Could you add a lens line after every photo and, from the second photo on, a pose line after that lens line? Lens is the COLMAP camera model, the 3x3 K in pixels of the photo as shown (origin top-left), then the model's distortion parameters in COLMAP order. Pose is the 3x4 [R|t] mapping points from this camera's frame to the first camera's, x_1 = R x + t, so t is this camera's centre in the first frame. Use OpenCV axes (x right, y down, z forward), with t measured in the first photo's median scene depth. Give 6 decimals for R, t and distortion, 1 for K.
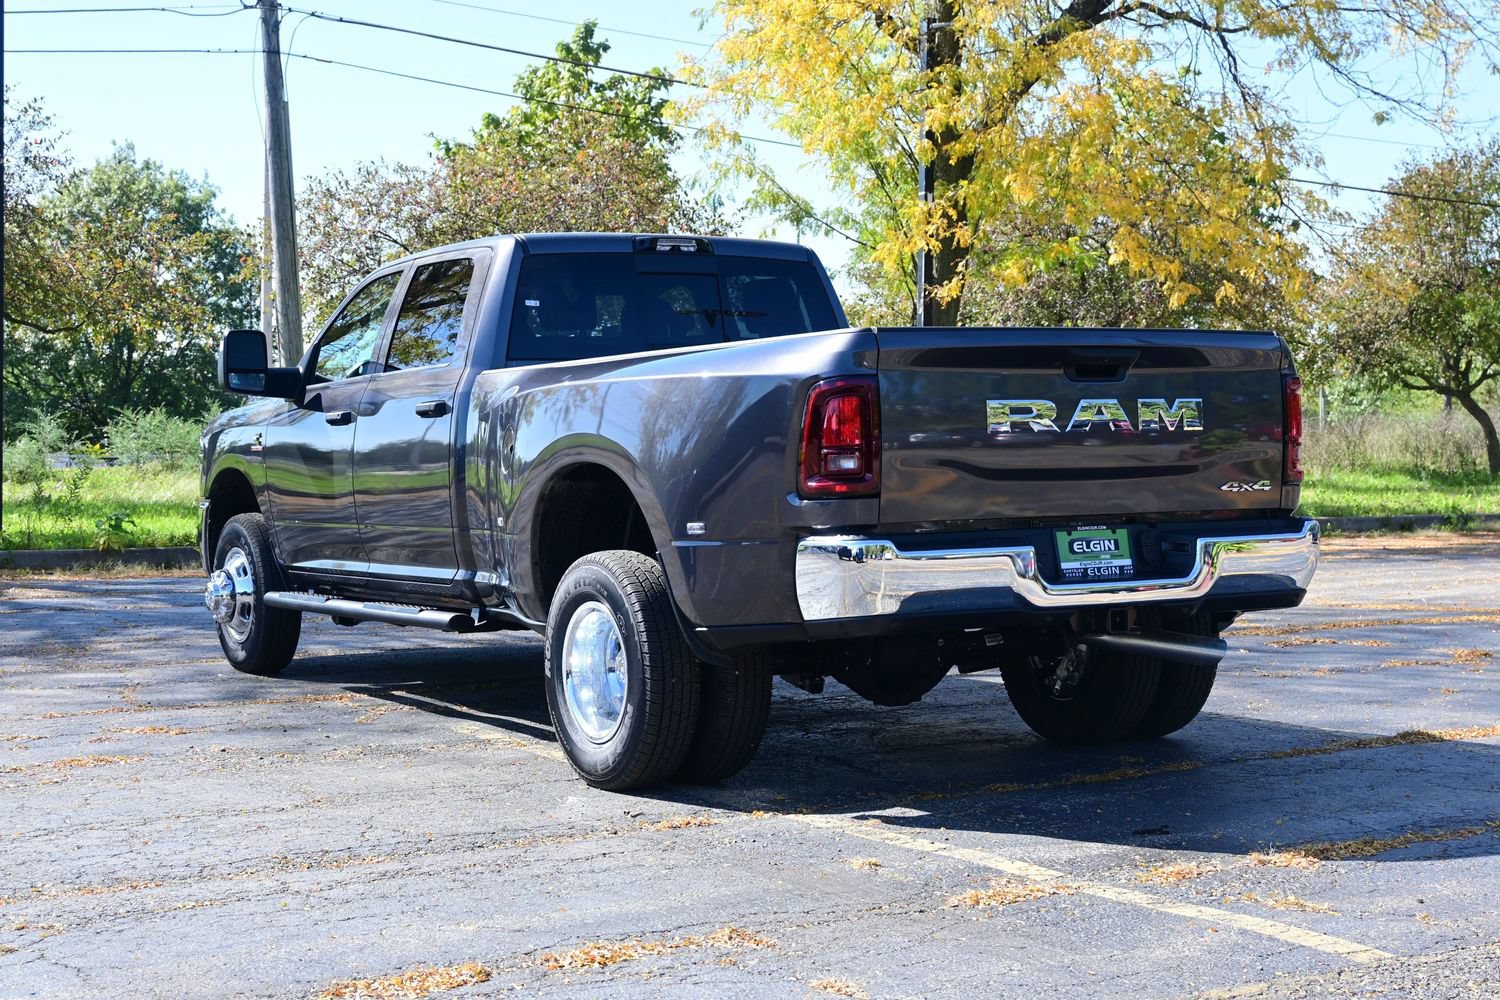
lens RADIAL K [[2390.9, 0, 750.0], [0, 2390.9, 500.0], [0, 0, 1]] dist [0.019210, -0.059445]
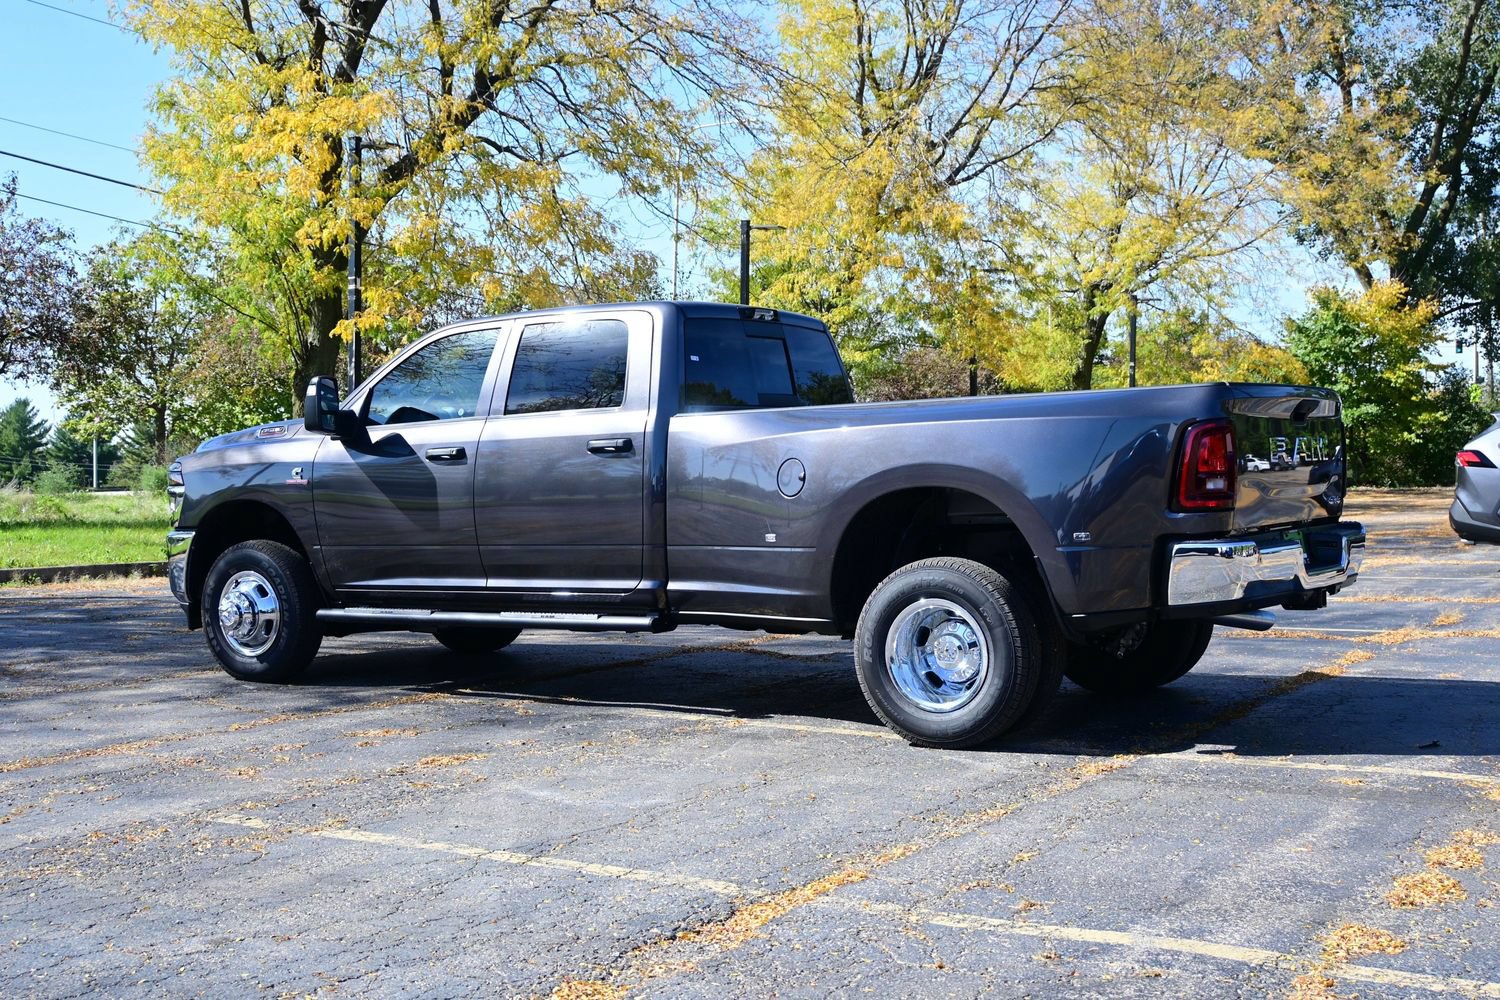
lens RADIAL K [[1852.2, 0, 750.0], [0, 1852.2, 500.0], [0, 0, 1]] dist [0.001275, 0.012171]
pose [[0.891824, -0.010290, 0.452266, -0.536140], [0.016684, 0.999809, -0.010152, -0.000771], [-0.452075, 0.016599, 0.891825, 0.165606]]
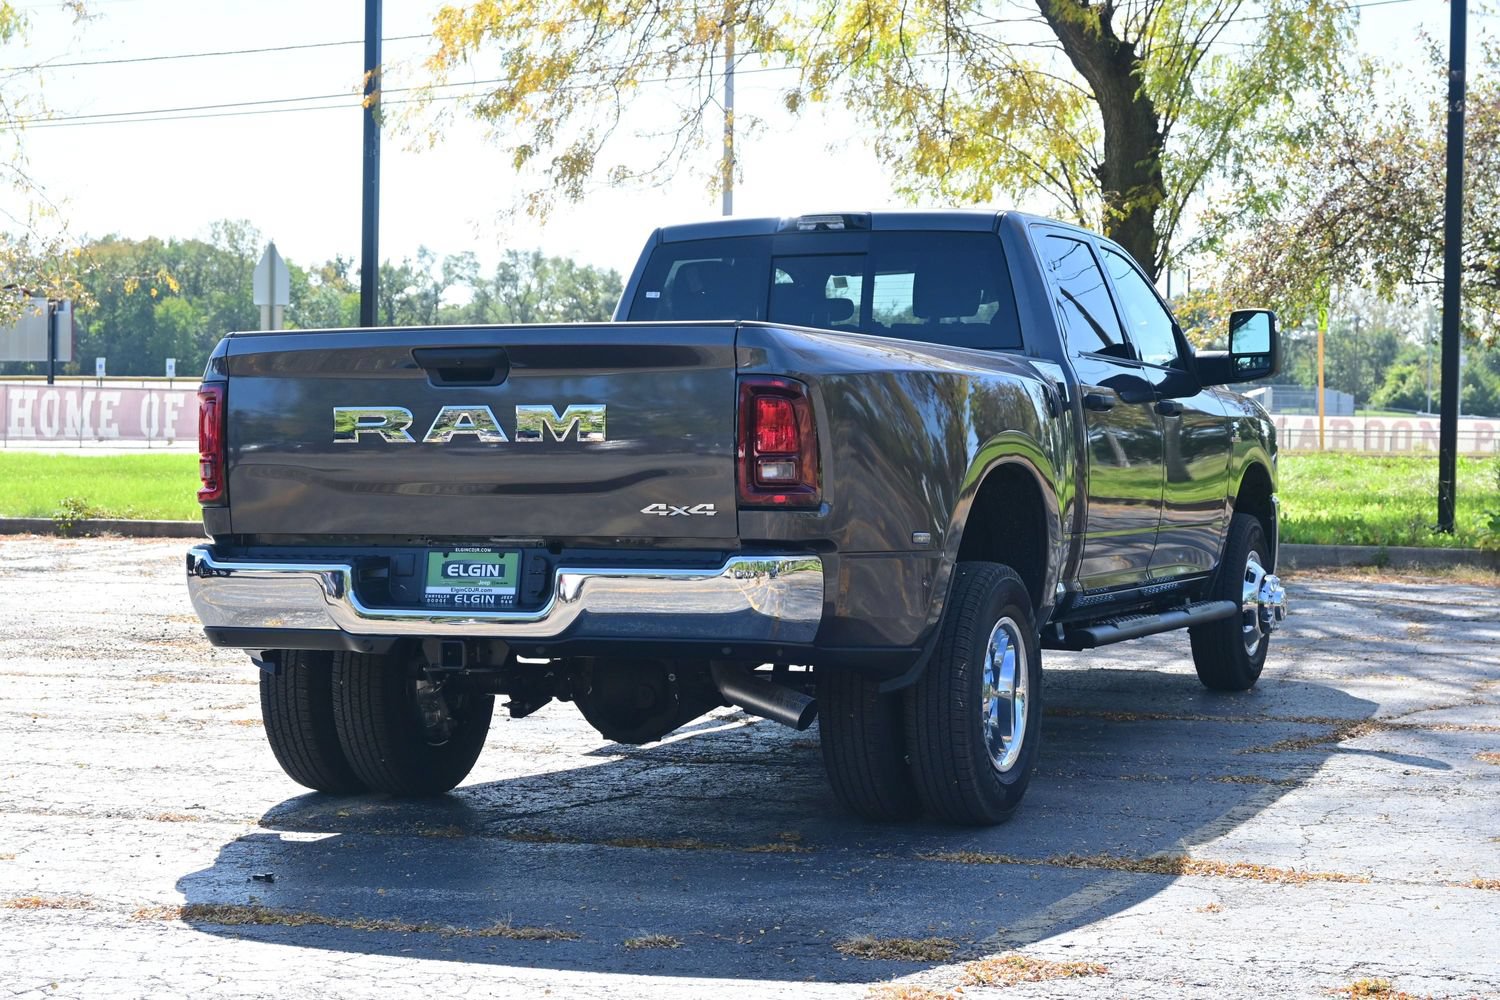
lens RADIAL K [[2812.2, 0, 750.0], [0, 2812.2, 500.0], [0, 0, 1]] dist [-0.001893, -0.045395]
pose [[0.598699, 0.030818, -0.800381, 0.904716], [-0.024291, 0.999499, 0.020315, -0.026651], [0.800606, 0.007280, 0.599147, 0.395373]]
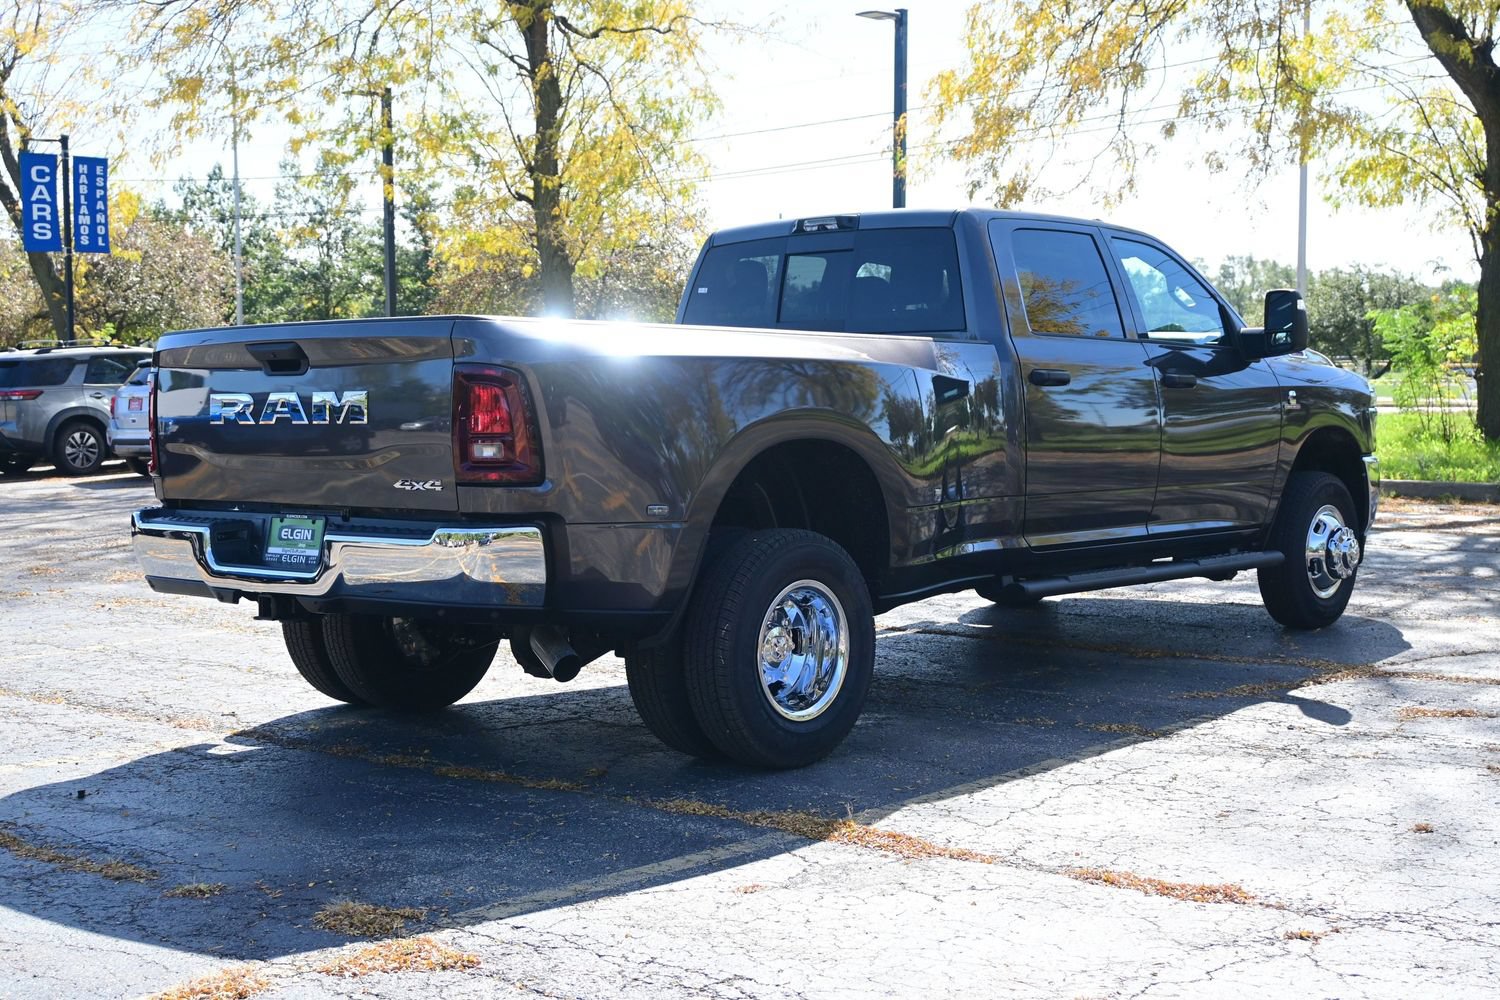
lens RADIAL K [[1960.9, 0, 750.0], [0, 1960.9, 500.0], [0, 0, 1]] dist [0.002466, -0.015222]
pose [[0.305359, 0.061361, -0.950258, 0.876347], [-0.015079, 0.998108, 0.059605, -0.042623], [0.952118, -0.003872, 0.305706, 0.805244]]
